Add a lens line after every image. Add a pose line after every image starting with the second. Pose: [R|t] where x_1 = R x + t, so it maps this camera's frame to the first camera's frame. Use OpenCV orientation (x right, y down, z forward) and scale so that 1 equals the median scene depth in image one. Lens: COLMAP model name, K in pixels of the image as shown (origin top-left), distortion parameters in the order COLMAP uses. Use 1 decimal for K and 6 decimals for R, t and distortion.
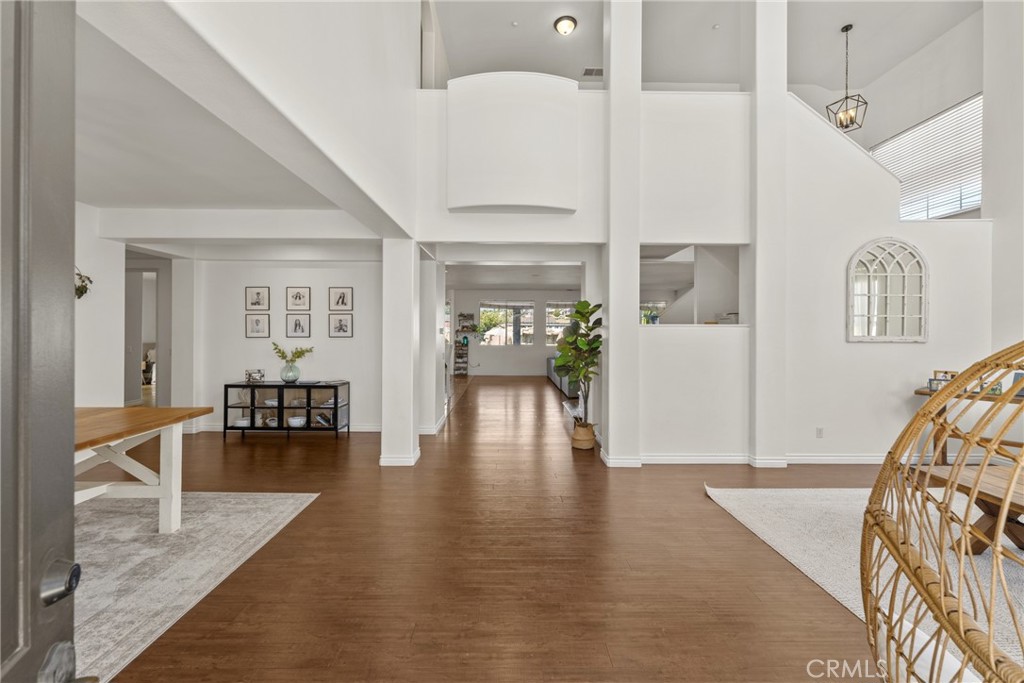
lens RADIAL K [[405.0, 0, 512.1], [0, 405.0, 330.7], [0, 0, 1]] dist [-0.002655, -0.000469]
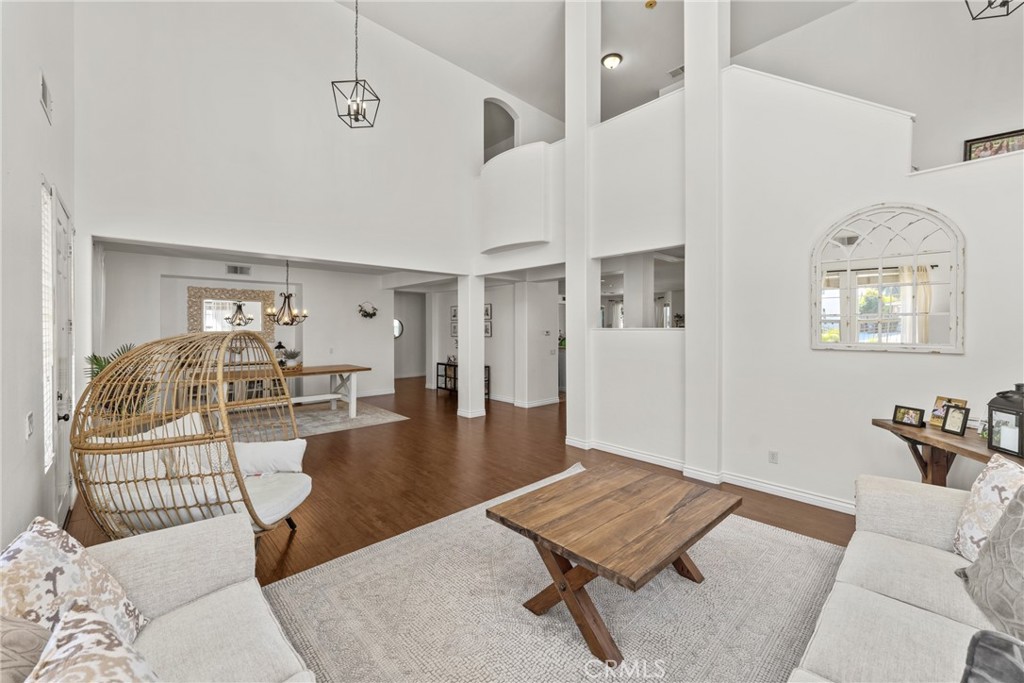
lens RADIAL K [[405.0, 0, 509.7], [0, 405.0, 331.6], [0, 0, 1]] dist [-0.002655, -0.000469]
pose [[0.674162, 0.000356, -0.738584, 0.834508], [0.001868, 0.999996, 0.002187, -0.007316], [0.738581, -0.002855, 0.674158, 0.032937]]
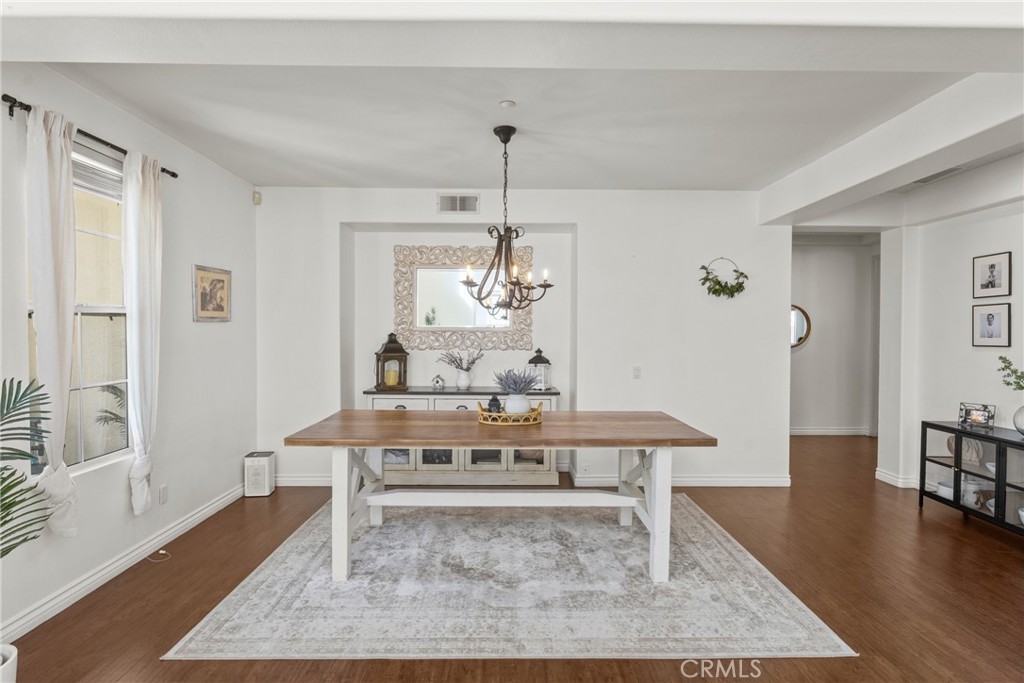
lens RADIAL K [[560.1, 0, 516.4], [0, 560.1, 340.4], [0, 0, 1]] dist [-0.002068, -0.000343]
pose [[0.006929, 0.010998, -0.999916, 0.139957], [-0.007327, 0.999913, 0.010947, 0.005351], [0.999949, 0.007250, 0.007009, 0.377303]]
